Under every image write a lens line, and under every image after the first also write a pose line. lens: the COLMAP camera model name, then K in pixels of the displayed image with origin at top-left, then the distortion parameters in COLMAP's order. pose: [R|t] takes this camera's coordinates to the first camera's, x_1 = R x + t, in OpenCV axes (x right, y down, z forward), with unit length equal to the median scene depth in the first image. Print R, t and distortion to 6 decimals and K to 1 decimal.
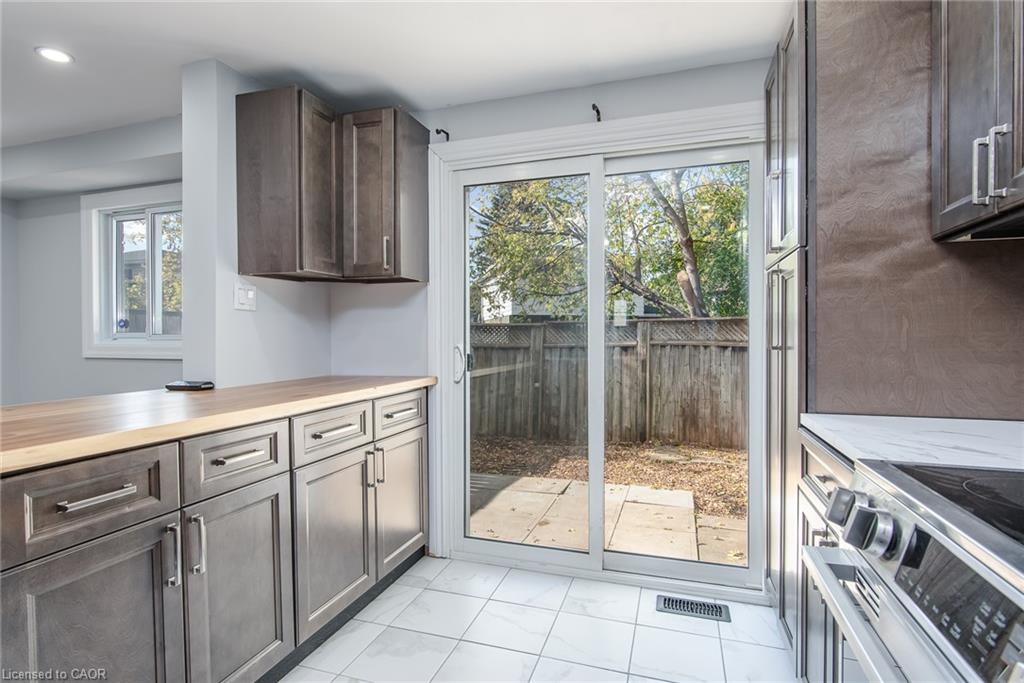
lens RADIAL K [[517.4, 0, 512.0], [0, 517.4, 341.5], [0, 0, 1]] dist [-0.002949, -0.000528]
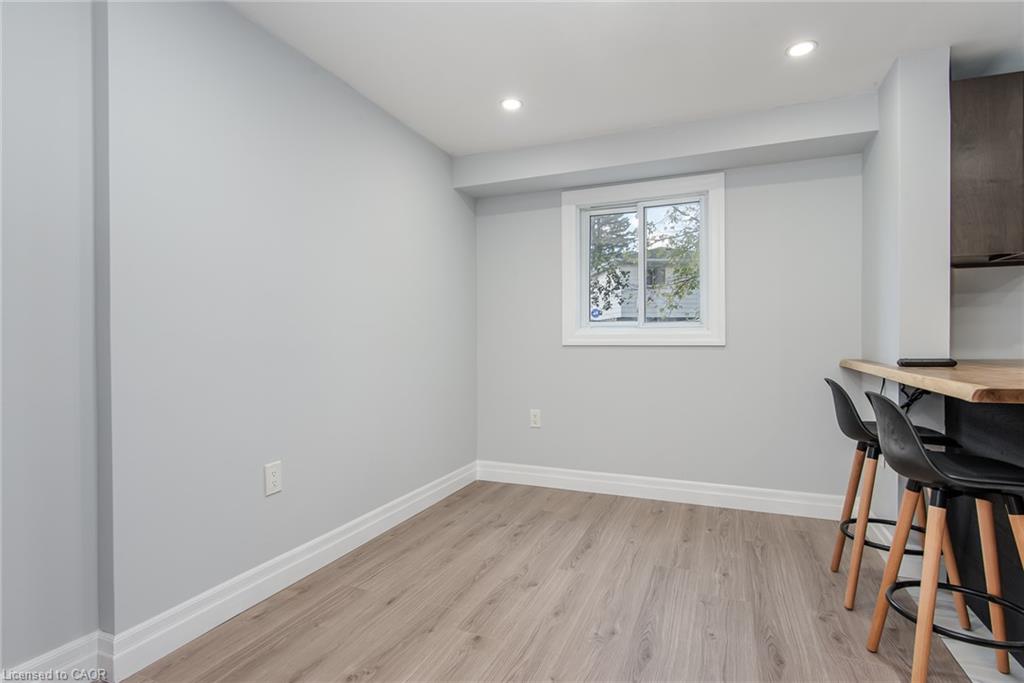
lens RADIAL K [[517.4, 0, 512.0], [0, 517.4, 341.5], [0, 0, 1]] dist [-0.002949, -0.000528]
pose [[0.996801, 0.000200, -0.079925, -0.852903], [-0.000975, 0.999953, -0.009659, 0.033879], [0.079919, 0.009706, 0.996754, -0.059895]]
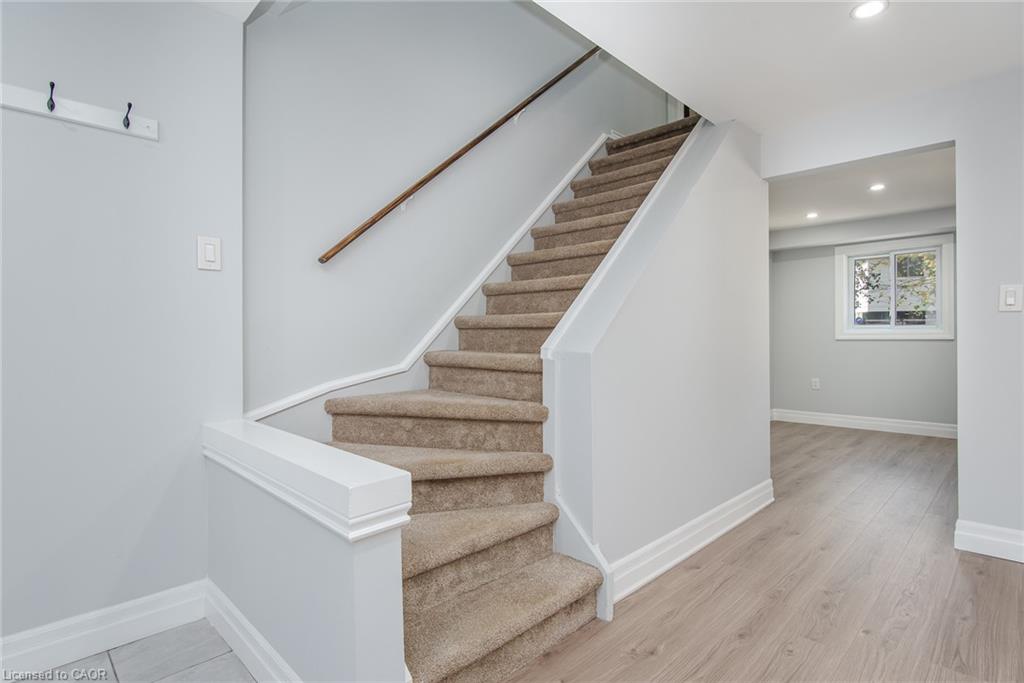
lens RADIAL K [[517.4, 0, 512.0], [0, 517.4, 341.5], [0, 0, 1]] dist [-0.002949, -0.000528]
pose [[0.891240, 0.001397, -0.453529, -1.017073], [-0.002991, 0.999992, -0.002797, 0.046415], [0.453522, 0.003850, 0.891237, -1.053145]]
